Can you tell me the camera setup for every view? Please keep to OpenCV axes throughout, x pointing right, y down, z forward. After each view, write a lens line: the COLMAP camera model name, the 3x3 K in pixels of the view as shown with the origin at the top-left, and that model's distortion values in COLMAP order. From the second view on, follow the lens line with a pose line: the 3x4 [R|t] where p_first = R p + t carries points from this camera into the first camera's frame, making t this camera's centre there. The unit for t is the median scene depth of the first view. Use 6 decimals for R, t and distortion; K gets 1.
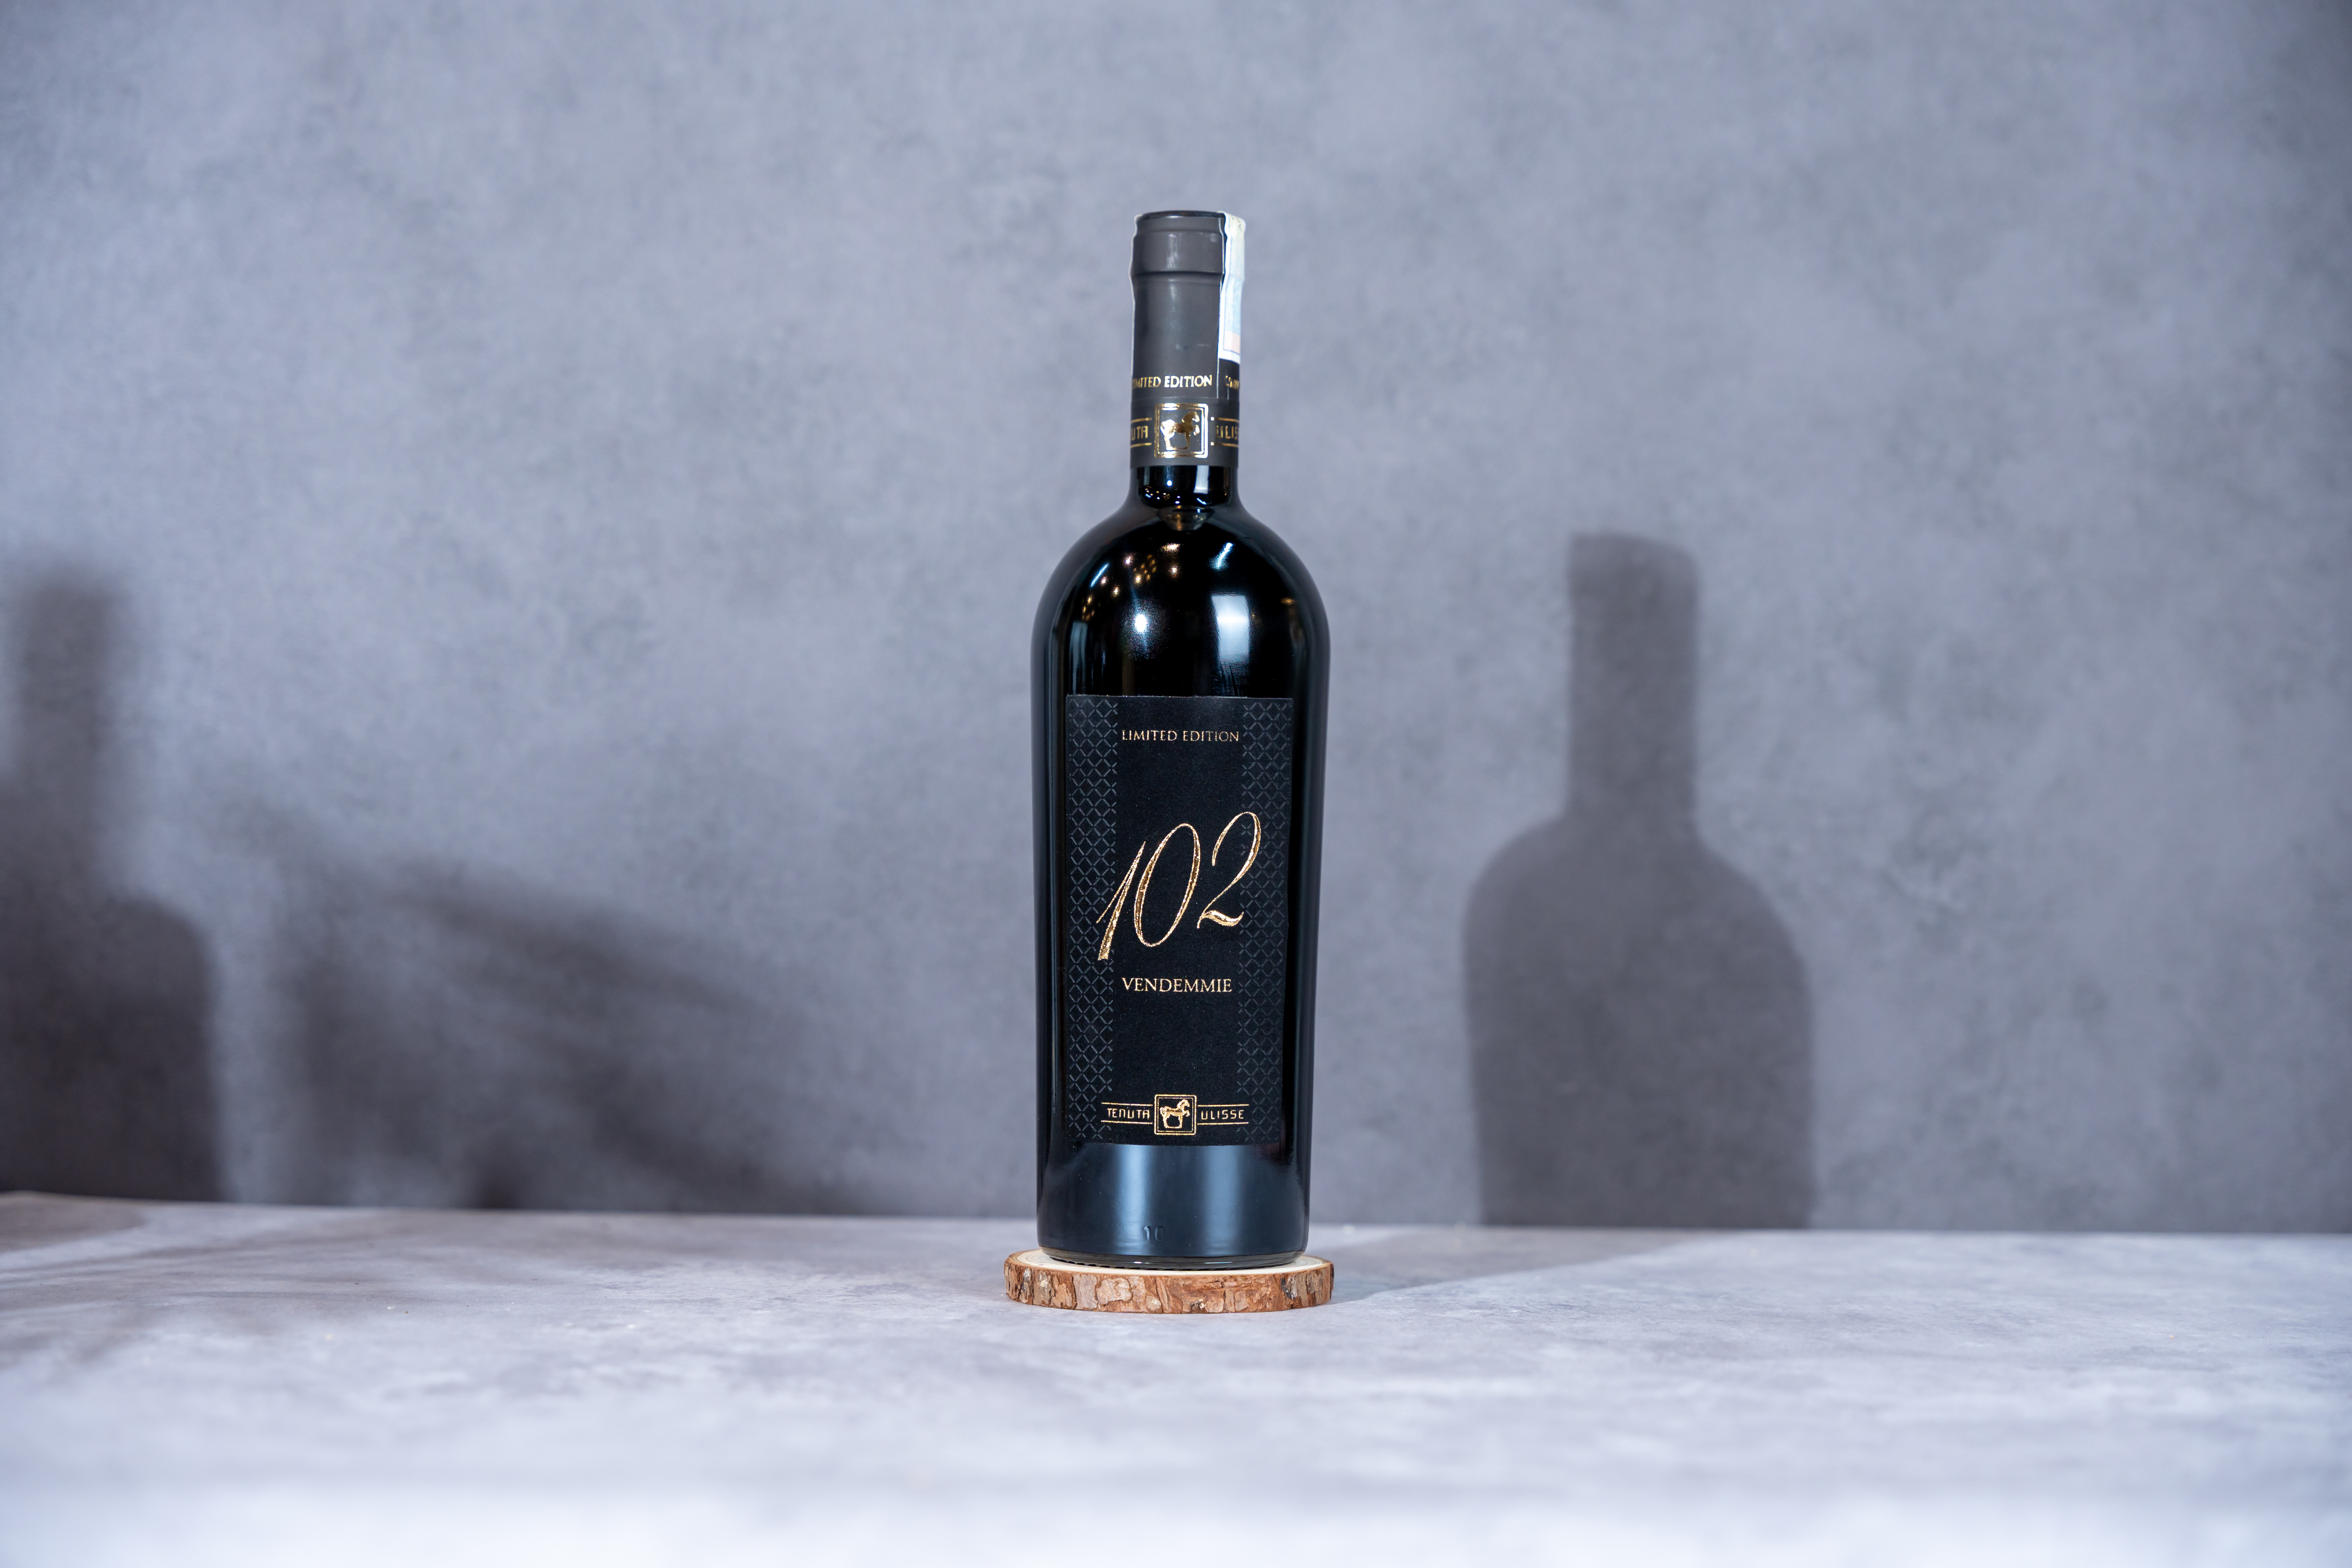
lens RADIAL K [[4574.2, 0, 1053.9], [0, 4574.2, 780.4], [0, 0, 1]] dist [0.068928, 0.000474]
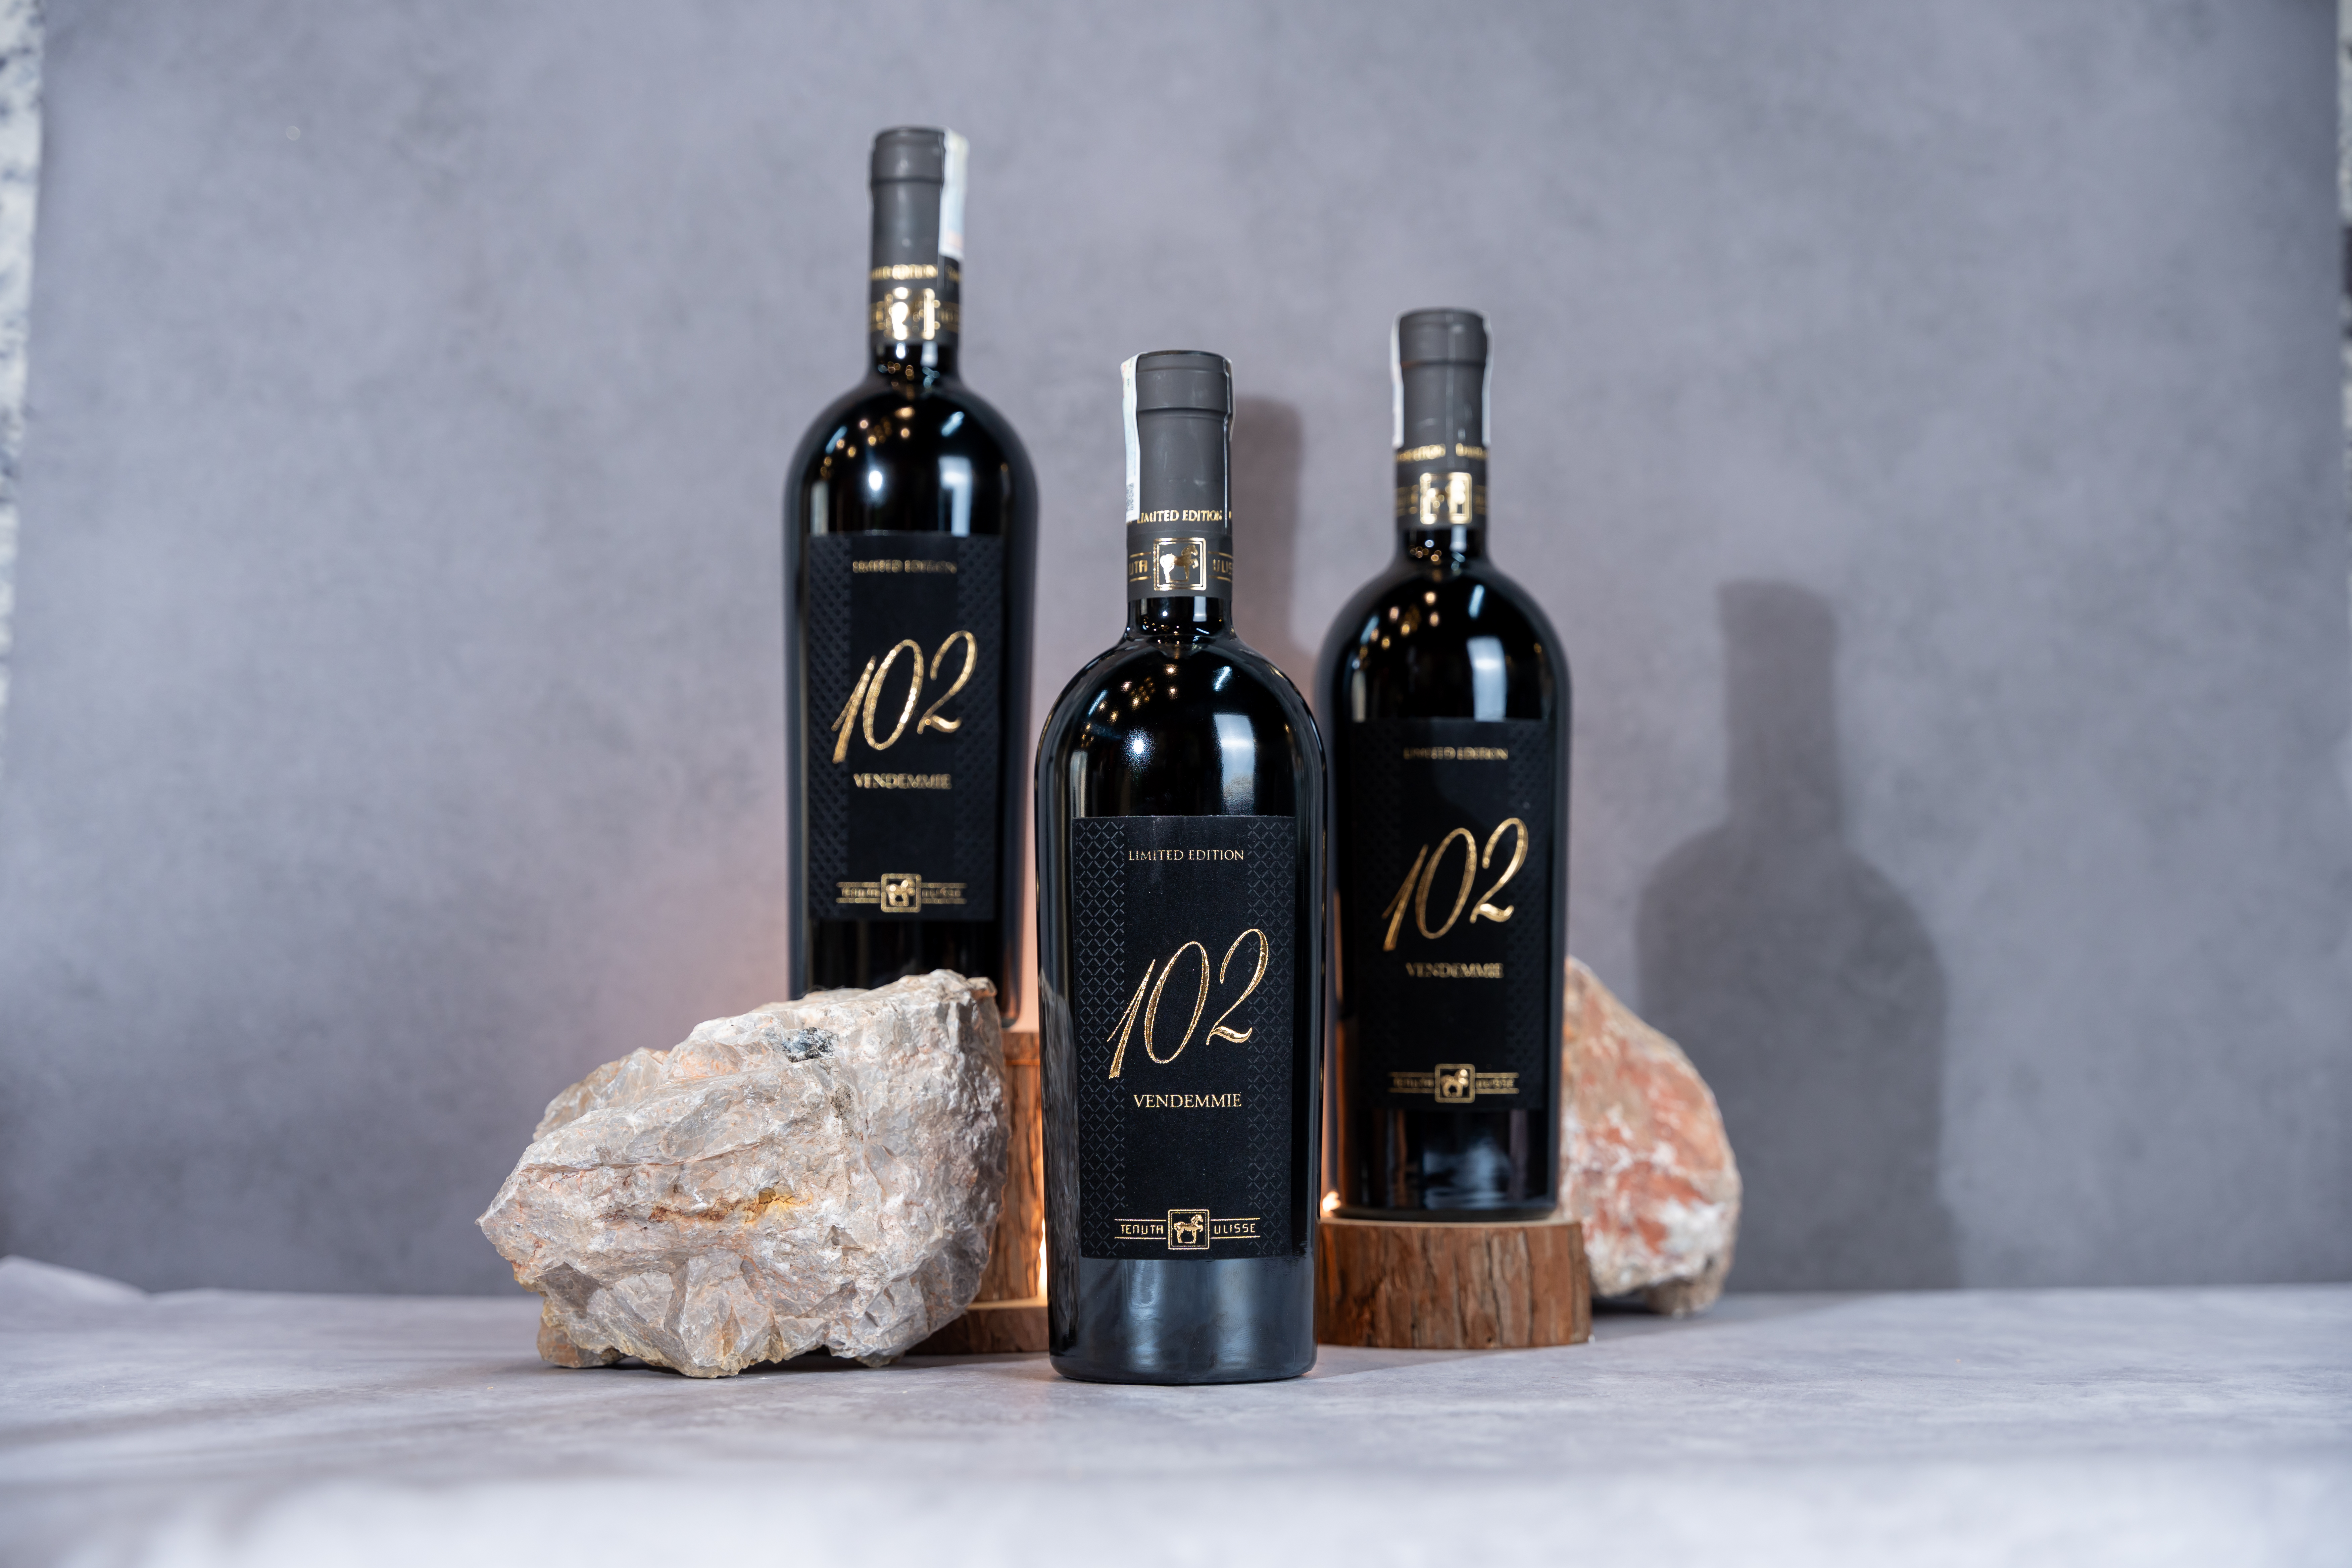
lens RADIAL K [[3712.3, 0, 1175.7], [0, 3712.3, 706.9], [0, 0, 1]] dist [0.052724, 0.074264]
pose [[0.999785, -0.019560, 0.006901, 0.020087], [0.019907, 0.998322, -0.054373, 0.002069], [-0.005826, 0.054498, 0.998497, 0.169167]]
